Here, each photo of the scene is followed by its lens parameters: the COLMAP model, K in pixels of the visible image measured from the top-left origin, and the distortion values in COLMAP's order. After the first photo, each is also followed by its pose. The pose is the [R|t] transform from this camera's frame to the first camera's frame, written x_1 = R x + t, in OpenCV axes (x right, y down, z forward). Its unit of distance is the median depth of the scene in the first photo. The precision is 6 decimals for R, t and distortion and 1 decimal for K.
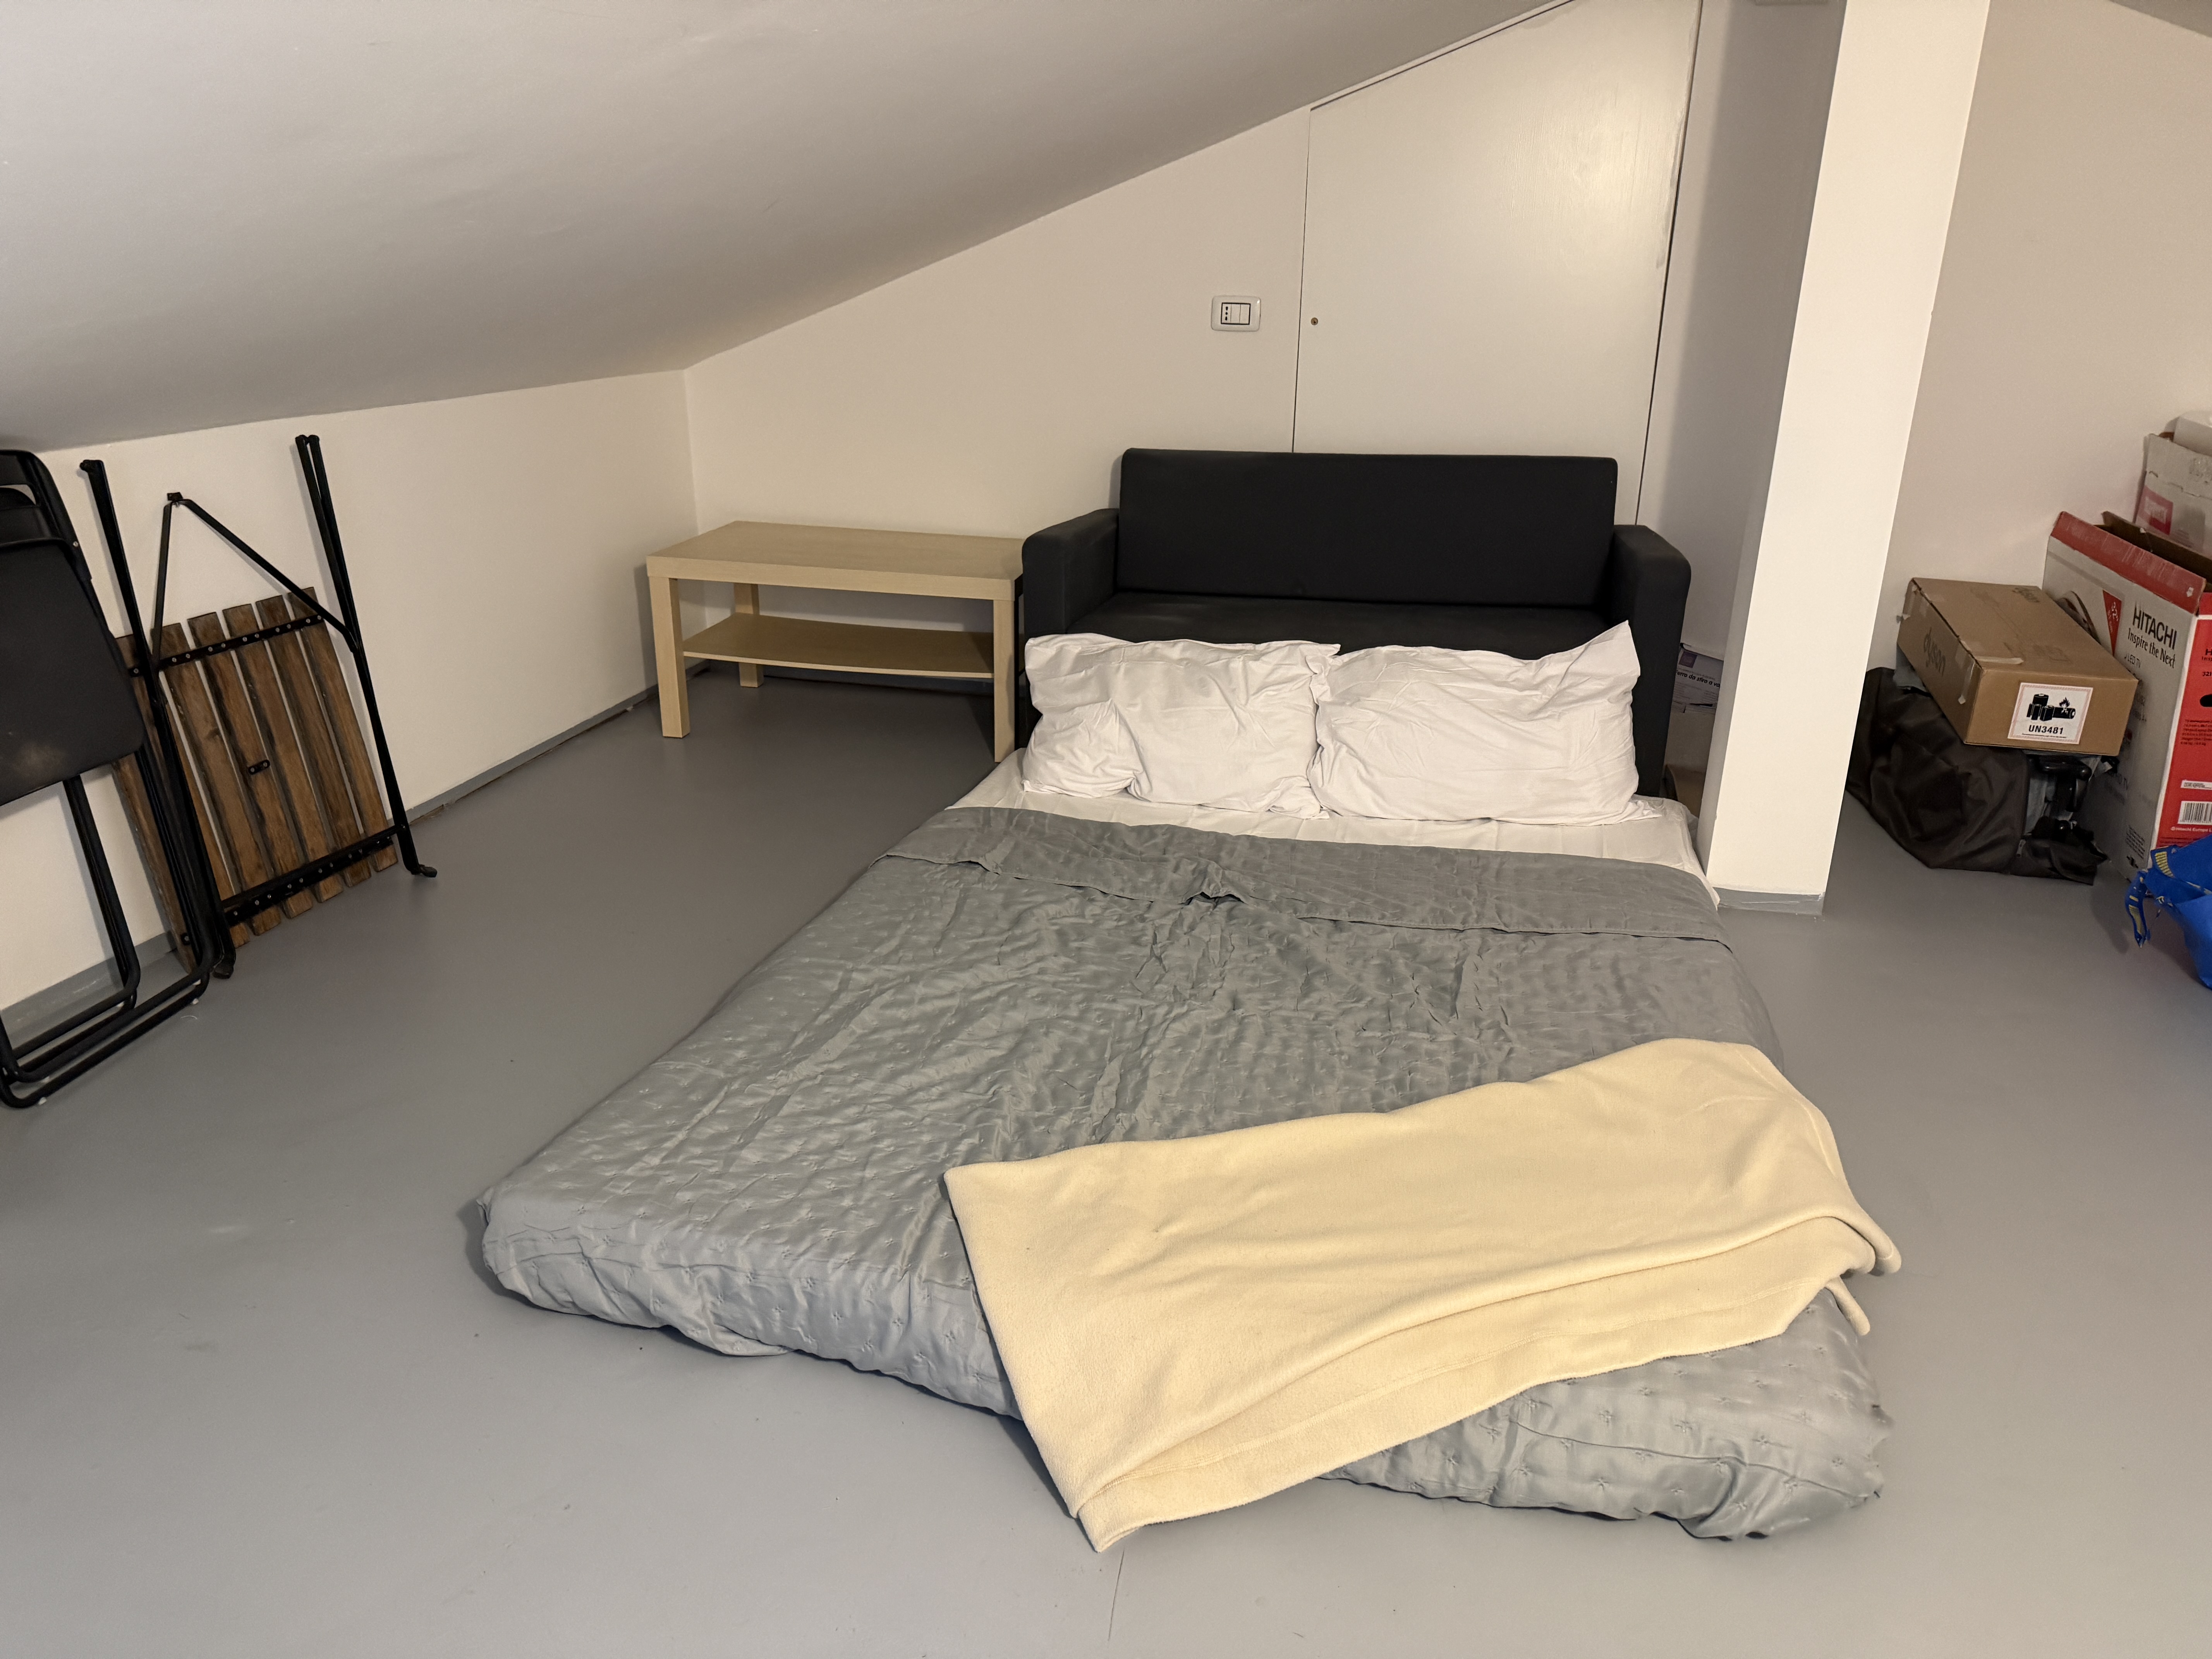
lens RADIAL K [[1601.0, 0, 1106.0], [0, 1601.0, 829.5], [0, 0, 1]] dist [0.187552, -0.325596]
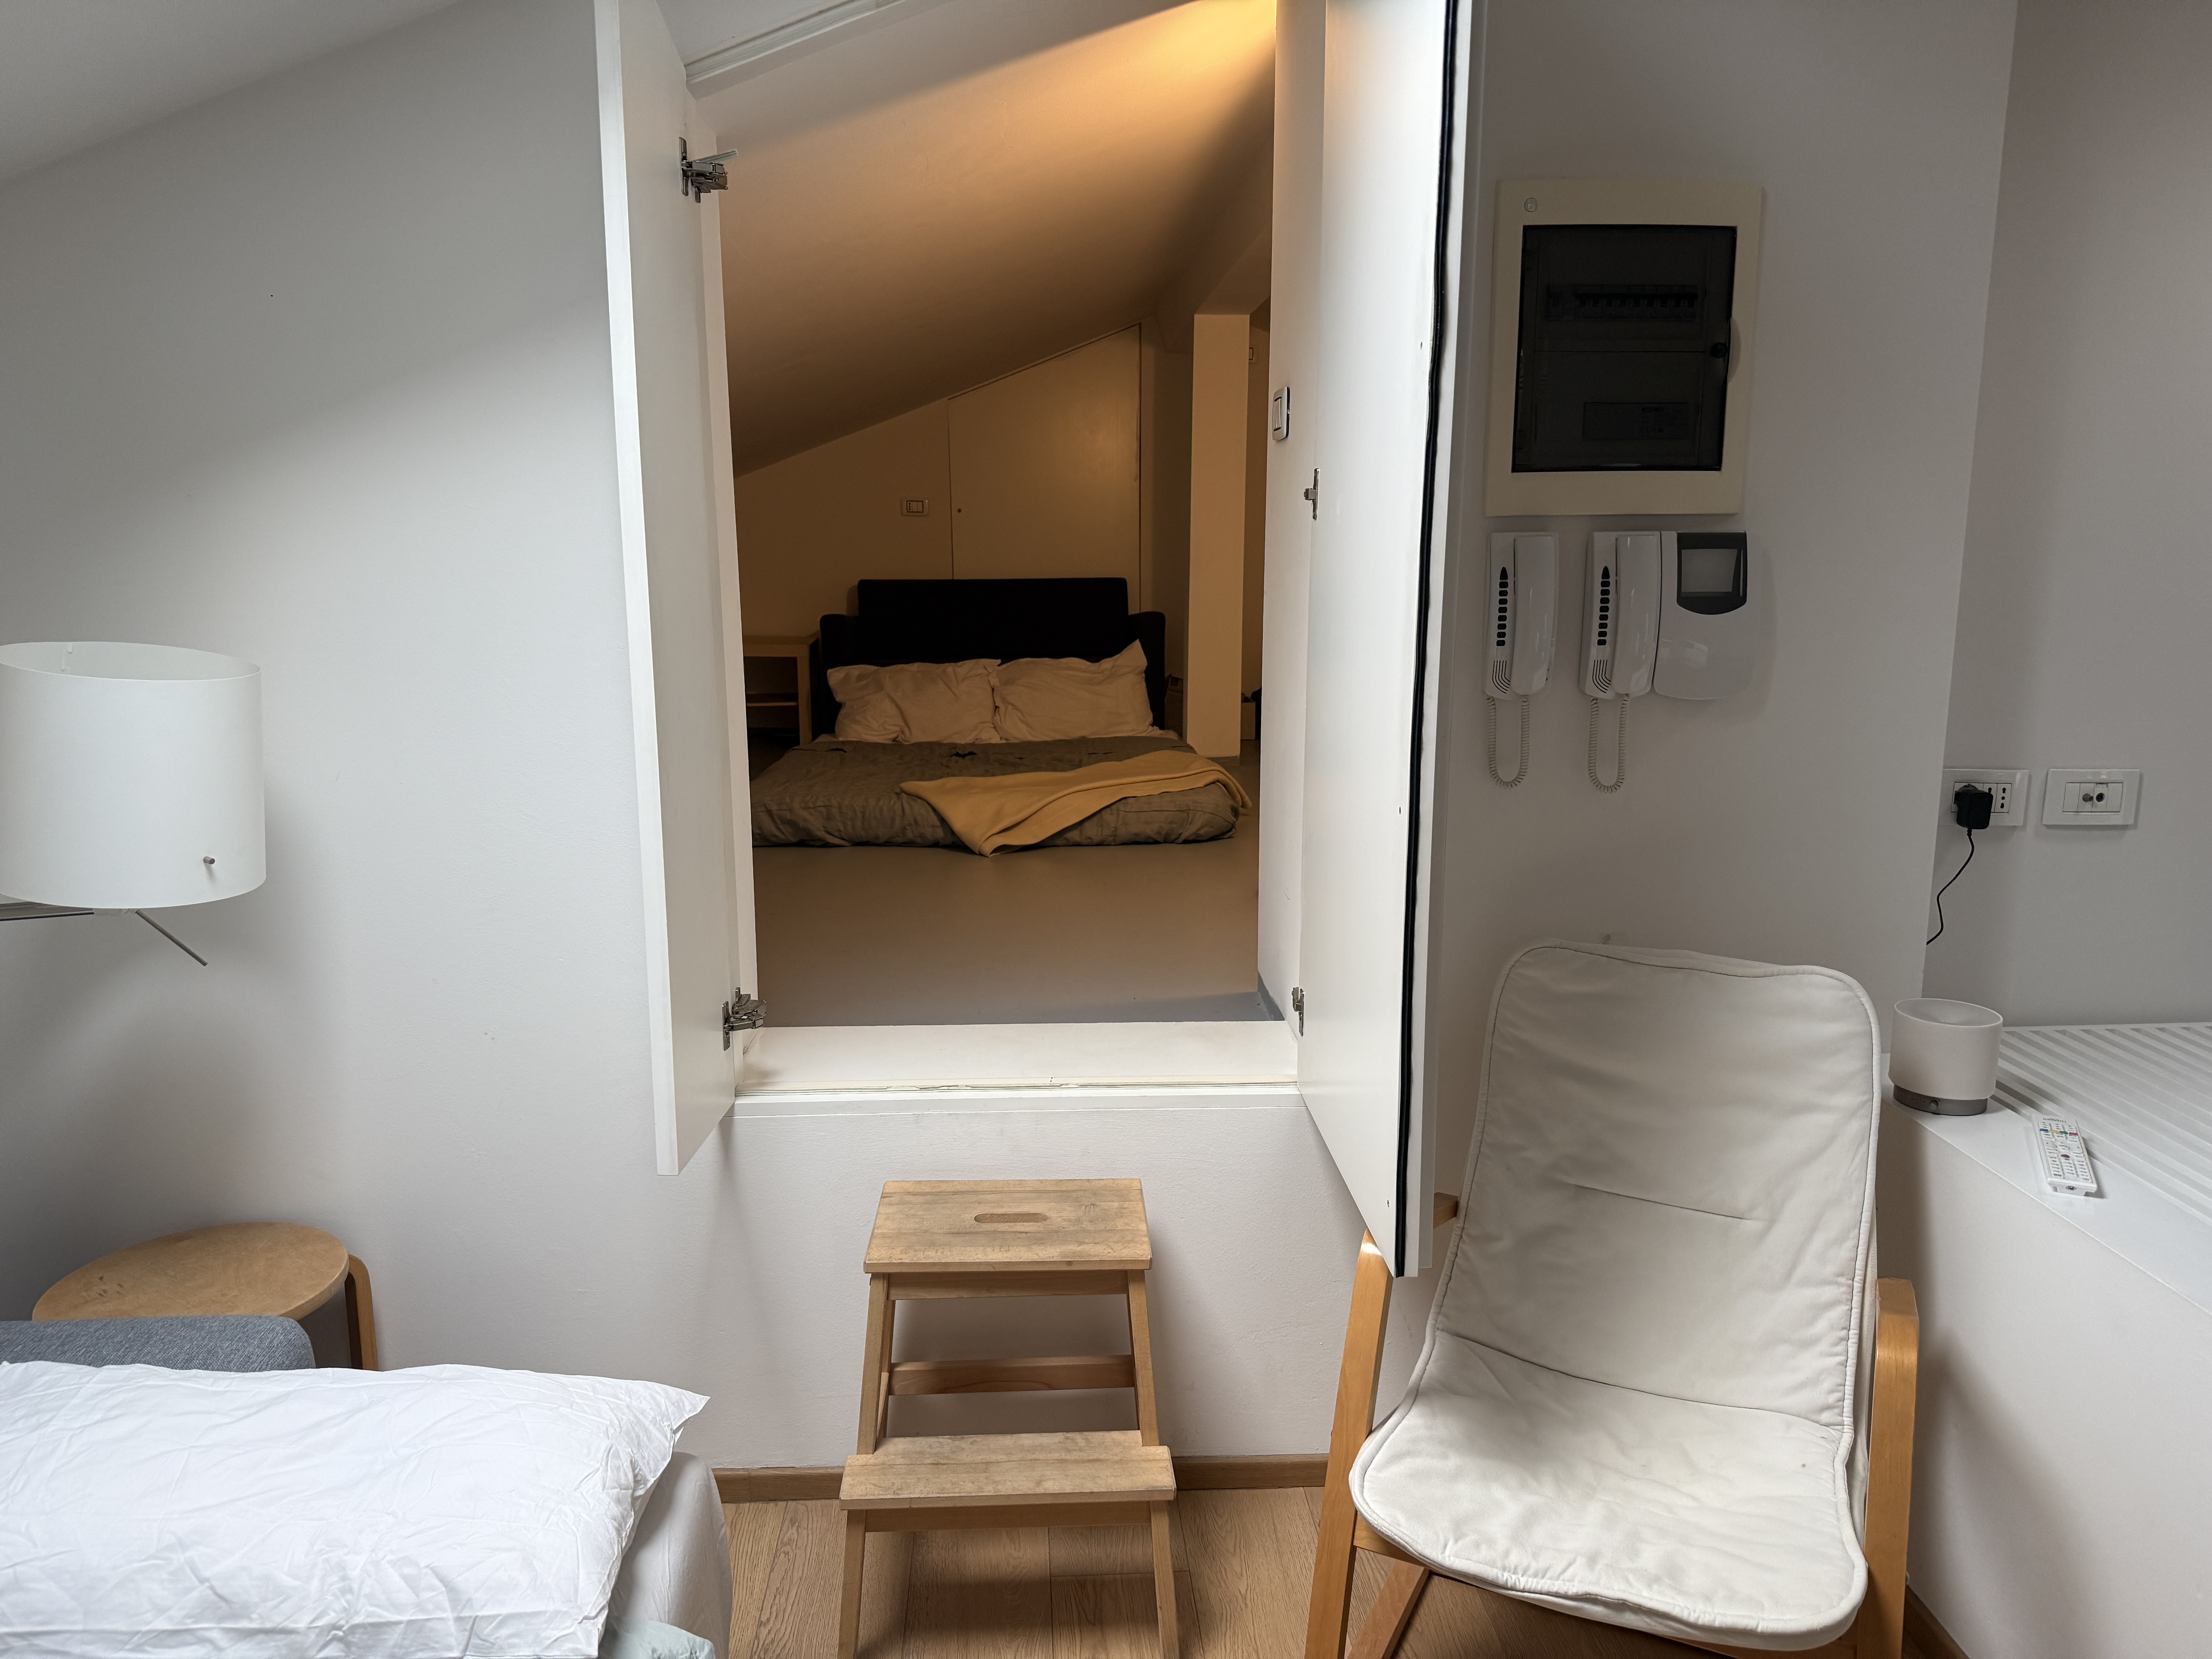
lens RADIAL K [[1601.0, 0, 1106.0], [0, 1601.0, 829.5], [0, 0, 1]] dist [0.187552, -0.325596]
pose [[0.961770, -0.059812, 0.267247, -0.262971], [0.102199, 0.983750, -0.147622, 0.387714], [-0.254074, 0.169291, 0.952254, -0.839234]]
